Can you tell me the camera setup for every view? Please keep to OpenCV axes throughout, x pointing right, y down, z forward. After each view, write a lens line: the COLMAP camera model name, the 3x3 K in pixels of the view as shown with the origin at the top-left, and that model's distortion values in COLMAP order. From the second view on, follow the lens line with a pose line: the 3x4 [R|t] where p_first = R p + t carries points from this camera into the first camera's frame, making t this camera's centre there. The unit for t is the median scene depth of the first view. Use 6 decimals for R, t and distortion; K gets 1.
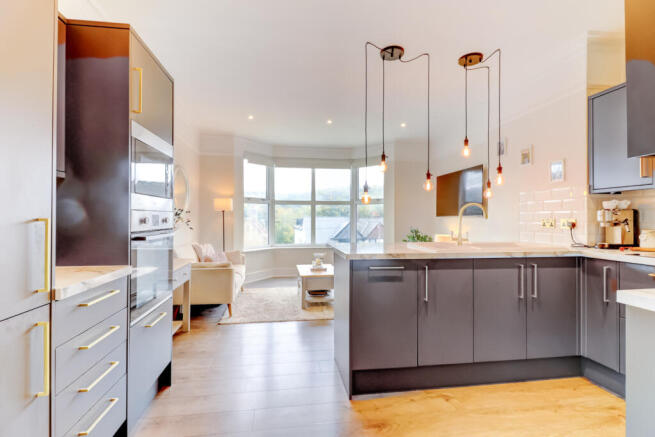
lens RADIAL K [[308.2, 0, 327.8], [0, 308.2, 216.0], [0, 0, 1]] dist [-0.002883, -0.000599]
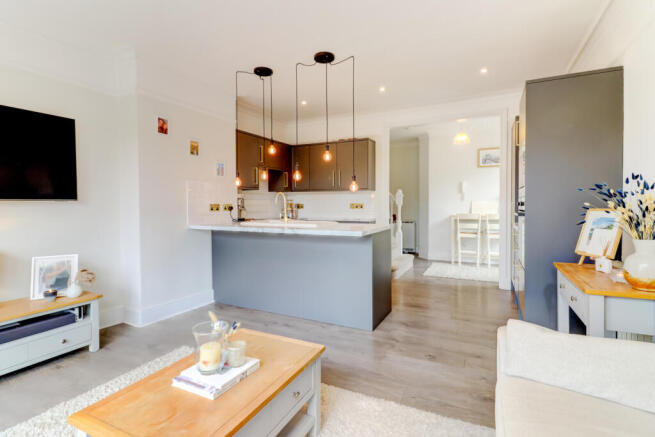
lens RADIAL K [[306.7, 0, 328.4], [0, 306.7, 208.4], [0, 0, 1]] dist [0.001404, -0.000111]
pose [[-0.806480, -0.006100, 0.591230, -0.397074], [0.000597, 0.999938, 0.011131, 0.011324], [-0.591261, 0.009330, -0.806426, 1.584067]]
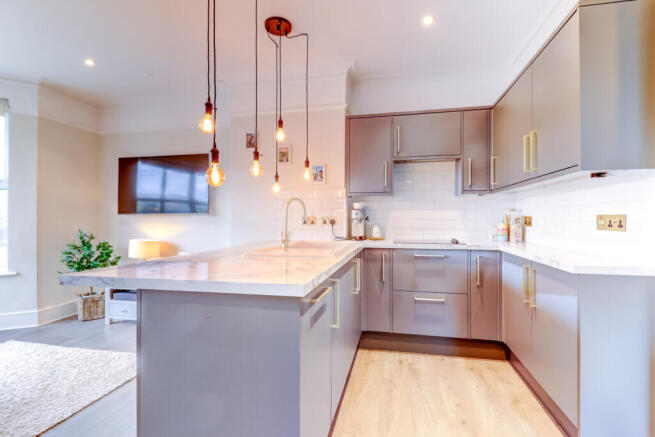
lens RADIAL K [[303.0, 0, 336.9], [0, 303.0, 219.6], [0, 0, 1]] dist [0.010114, -0.000814]
pose [[0.343730, -0.000006, 0.939069, -0.221958], [-0.006255, 0.999978, 0.002296, 0.013974], [-0.939048, -0.006663, 0.343722, 0.488185]]
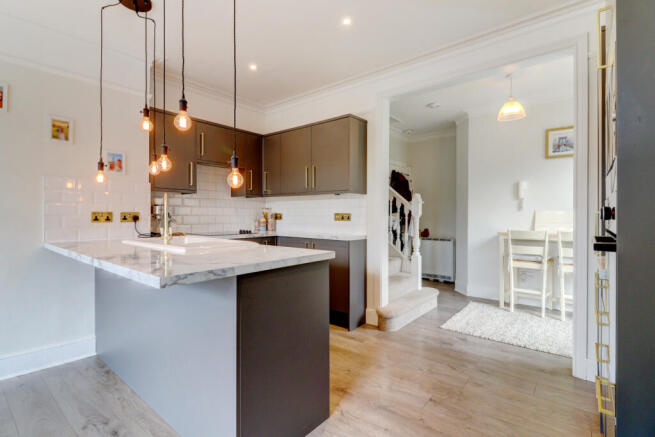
lens RADIAL K [[308.2, 0, 327.8], [0, 308.2, 216.0], [0, 0, 1]] dist [-0.002883, -0.000599]
pose [[-0.664069, -0.004888, 0.747655, -0.361593], [-0.007518, 0.999972, -0.000140, 0.013974], [-0.747633, -0.005714, -0.664087, 0.992654]]
